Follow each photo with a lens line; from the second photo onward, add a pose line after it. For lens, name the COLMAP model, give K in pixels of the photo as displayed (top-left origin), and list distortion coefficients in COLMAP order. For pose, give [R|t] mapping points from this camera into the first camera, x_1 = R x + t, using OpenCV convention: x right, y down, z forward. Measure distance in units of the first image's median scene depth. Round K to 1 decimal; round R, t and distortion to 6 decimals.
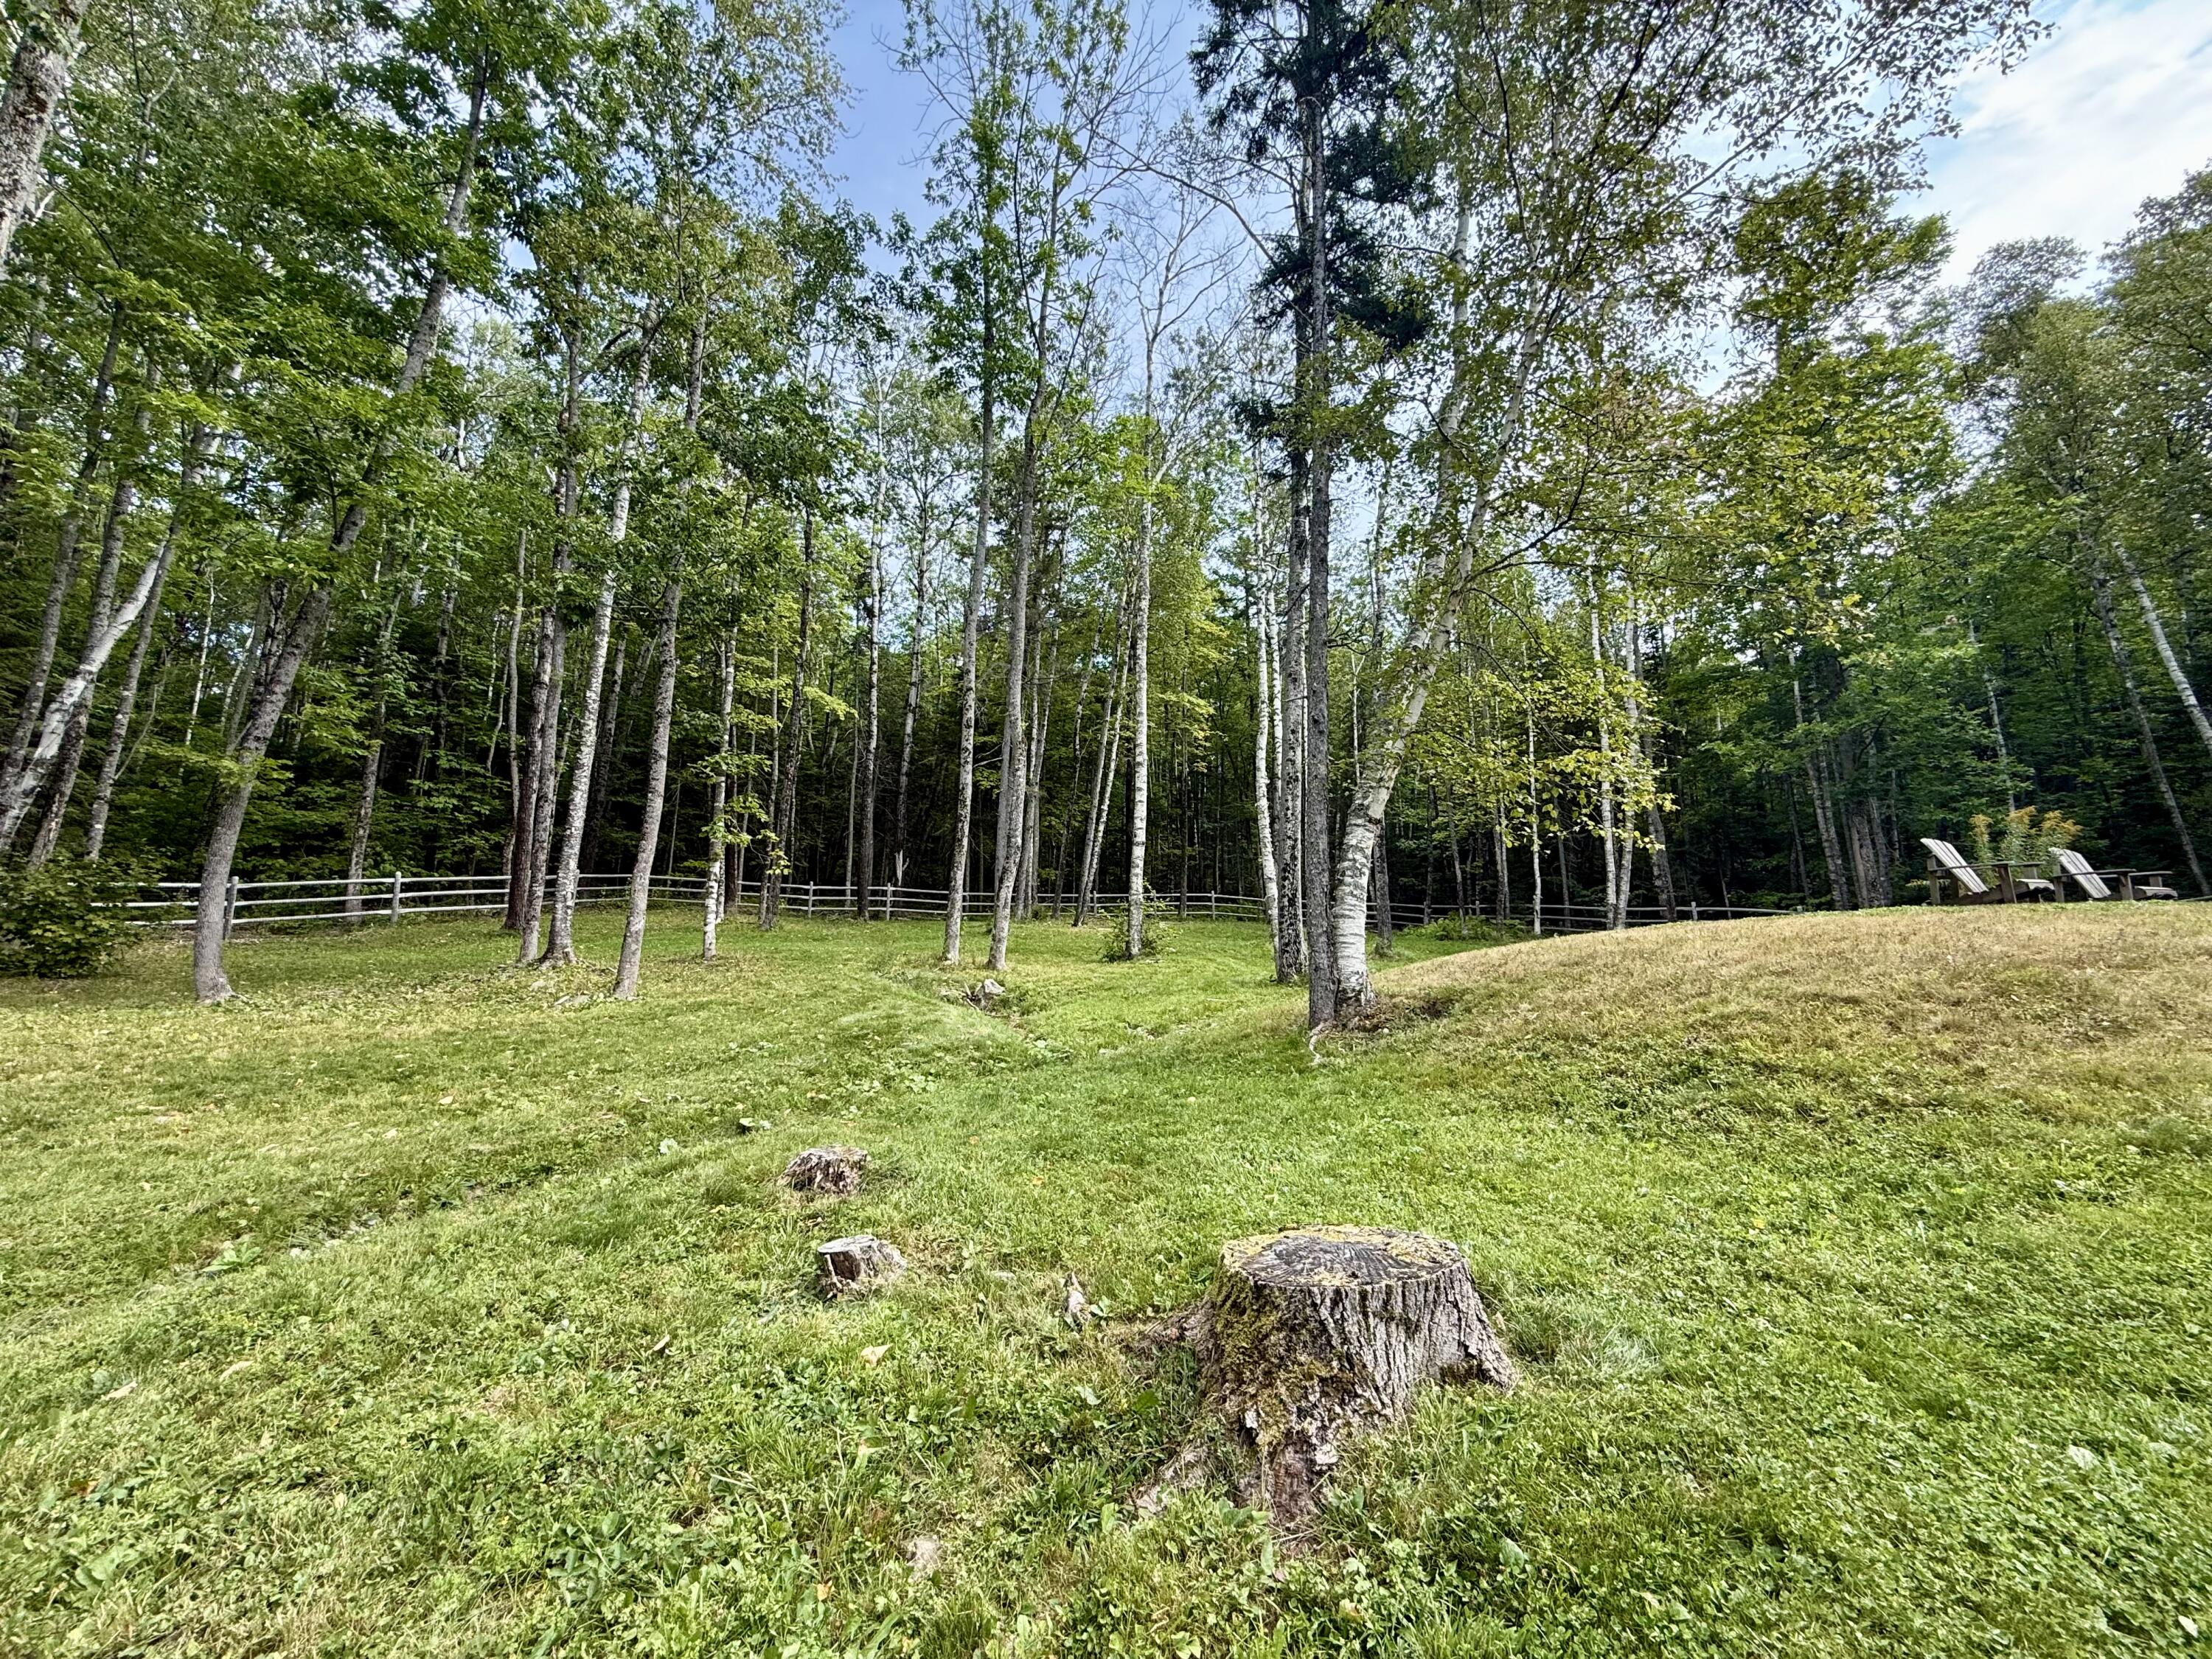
lens RADIAL K [[880.0, 0, 1102.4], [0, 880.0, 828.0], [0, 0, 1]] dist [-0.001693, 0.000344]
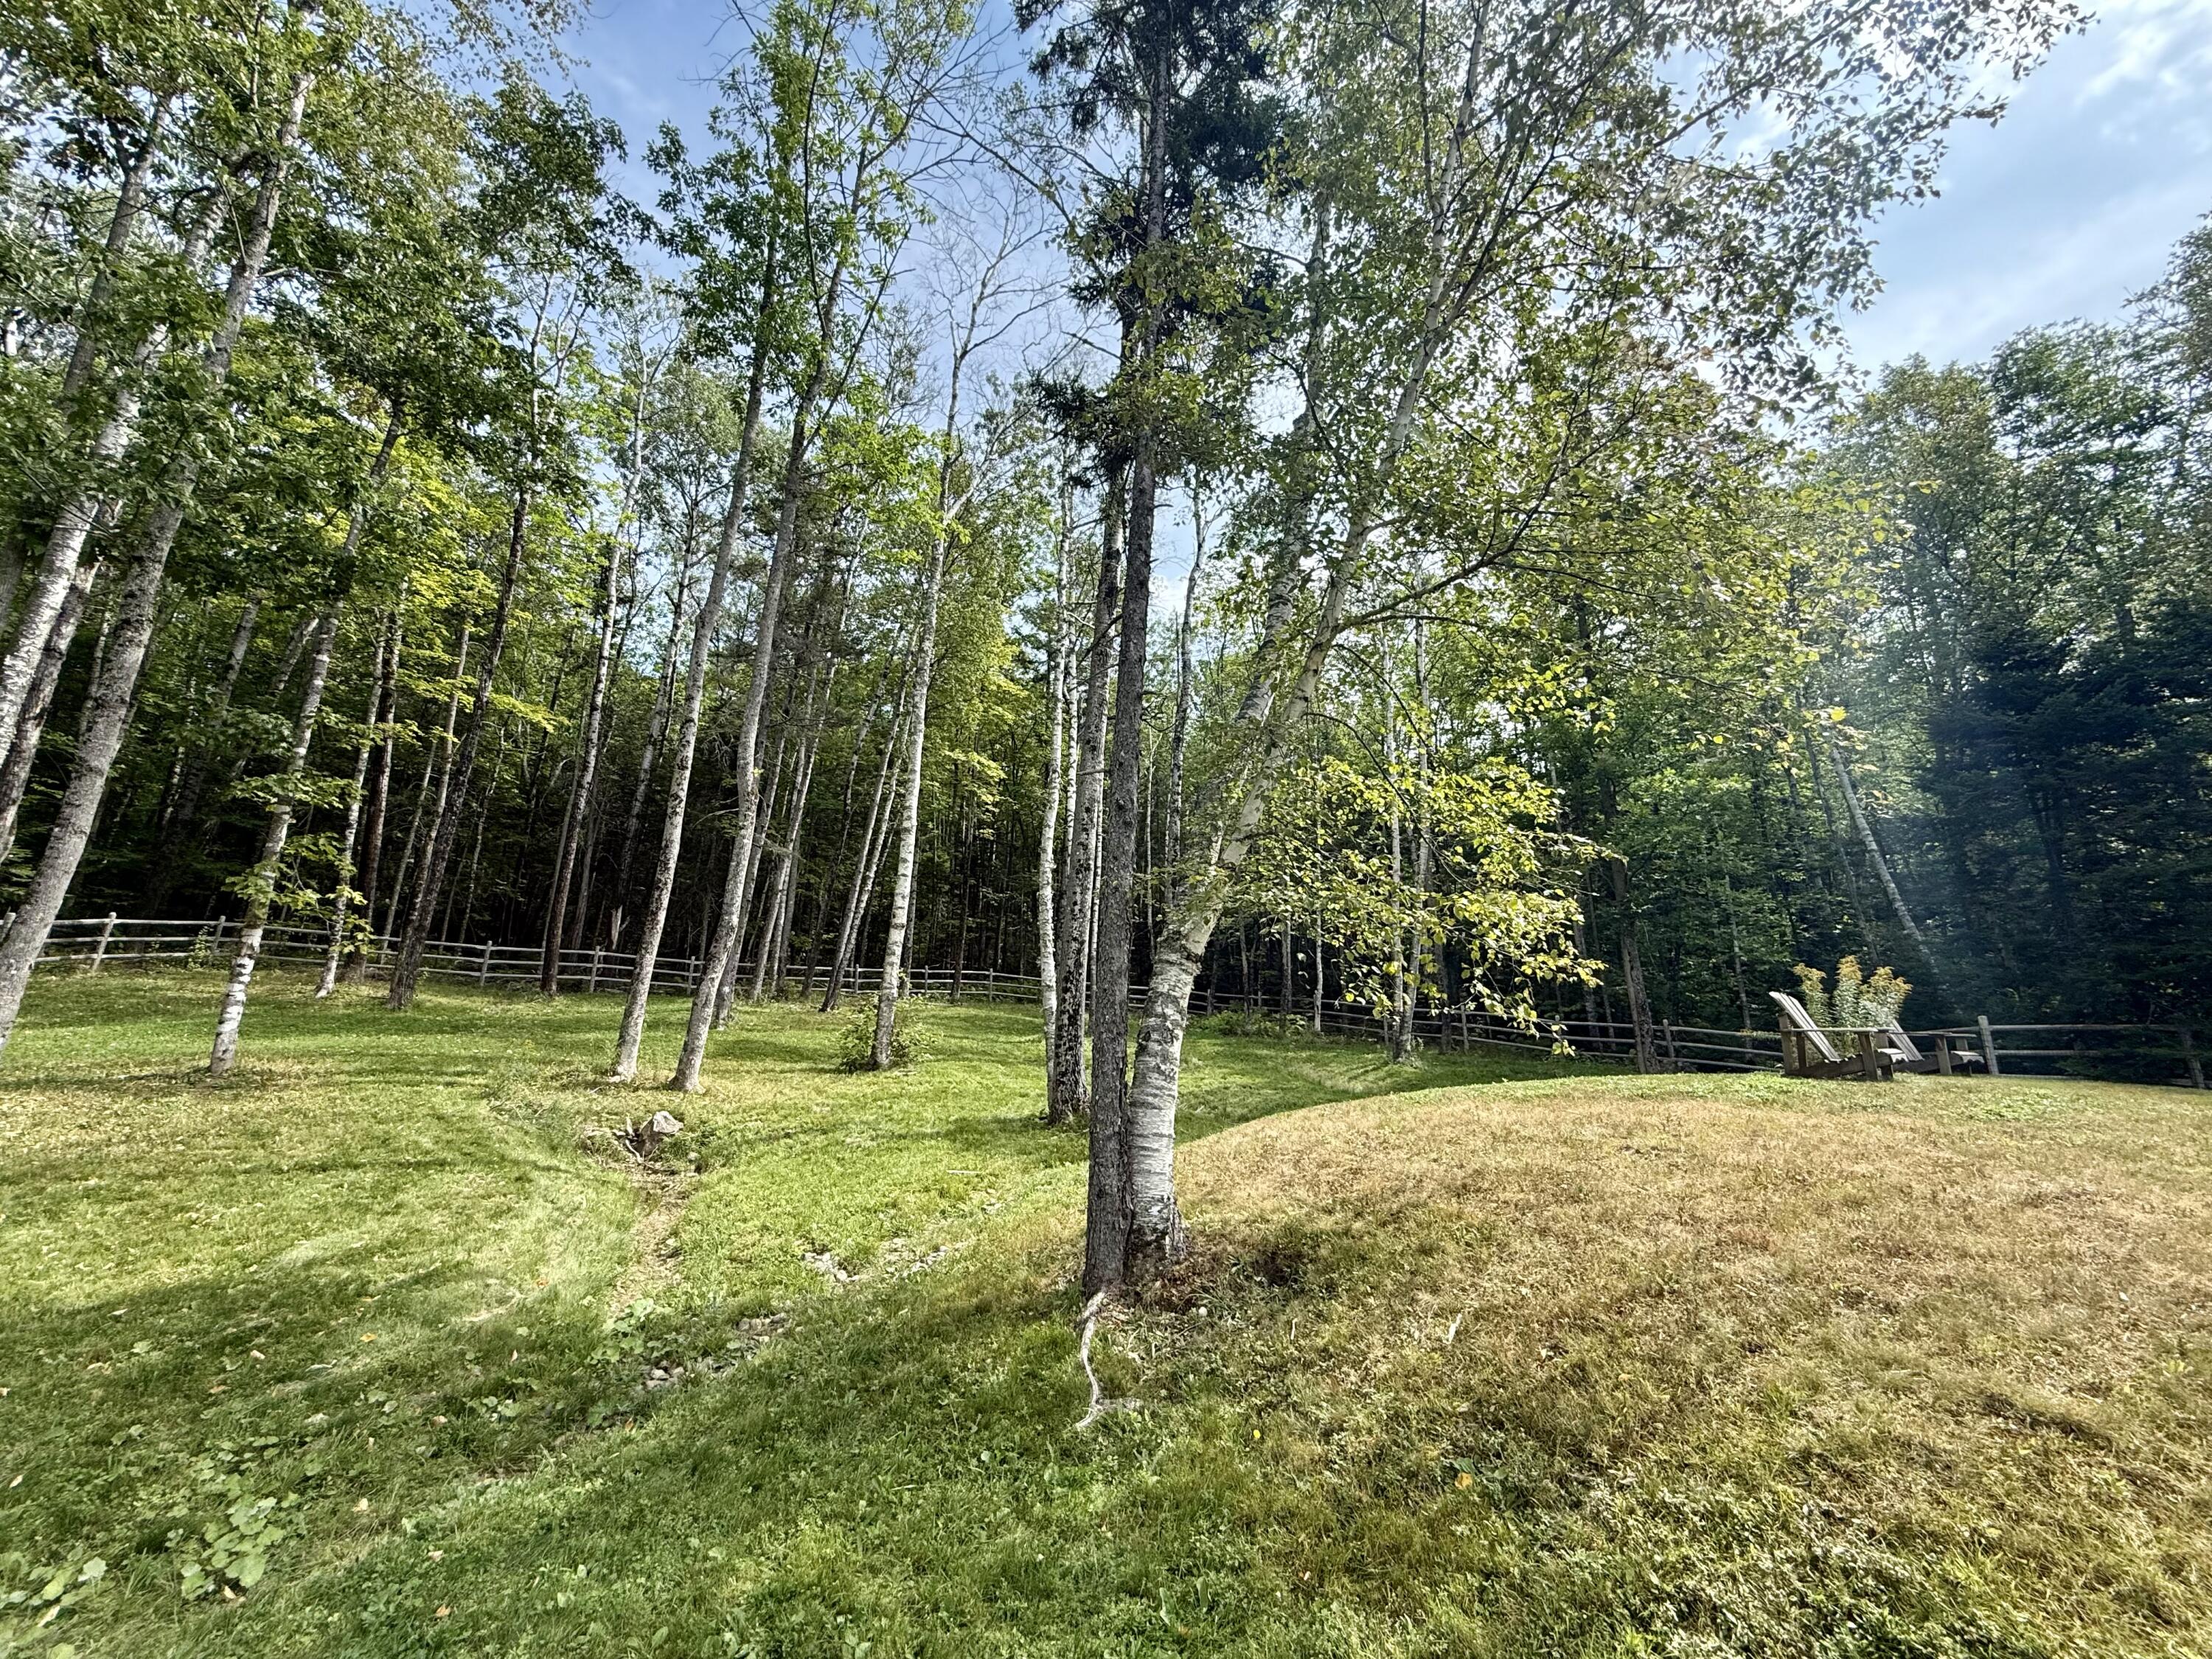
lens RADIAL K [[880.0, 0, 1102.4], [0, 880.0, 828.0], [0, 0, 1]] dist [-0.001693, 0.000344]
pose [[0.969997, 0.077184, 0.230538, 0.027958], [-0.060770, 0.995140, -0.077483, -0.020263], [-0.235398, 0.061148, 0.969974, 0.133140]]
